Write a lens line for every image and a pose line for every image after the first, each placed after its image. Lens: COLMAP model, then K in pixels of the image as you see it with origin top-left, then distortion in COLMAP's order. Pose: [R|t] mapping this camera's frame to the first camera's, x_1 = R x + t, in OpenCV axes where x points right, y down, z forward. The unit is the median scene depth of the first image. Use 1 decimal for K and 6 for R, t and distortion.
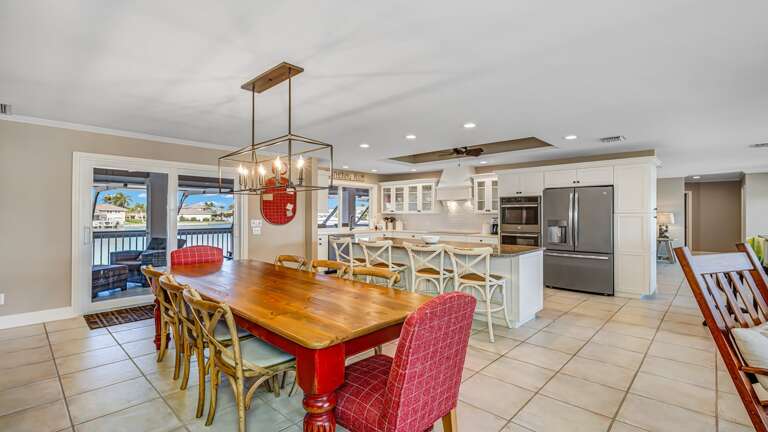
lens RADIAL K [[348.7, 0, 385.7], [0, 348.7, 219.1], [0, 0, 1]] dist [0.000427, 0.000191]
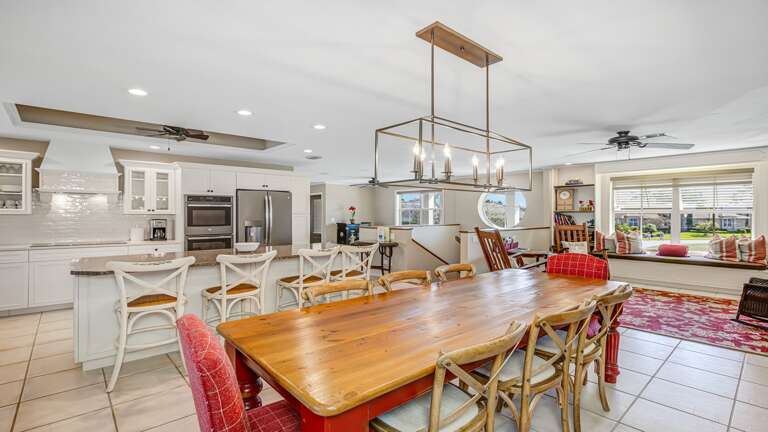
lens RADIAL K [[348.7, 0, 385.7], [0, 348.7, 219.1], [0, 0, 1]] dist [0.000427, 0.000191]
pose [[0.091953, -0.015849, 0.995637, -0.494109], [0.013607, 0.999800, 0.014659, -0.010044], [-0.995670, 0.012200, 0.092150, 0.476517]]
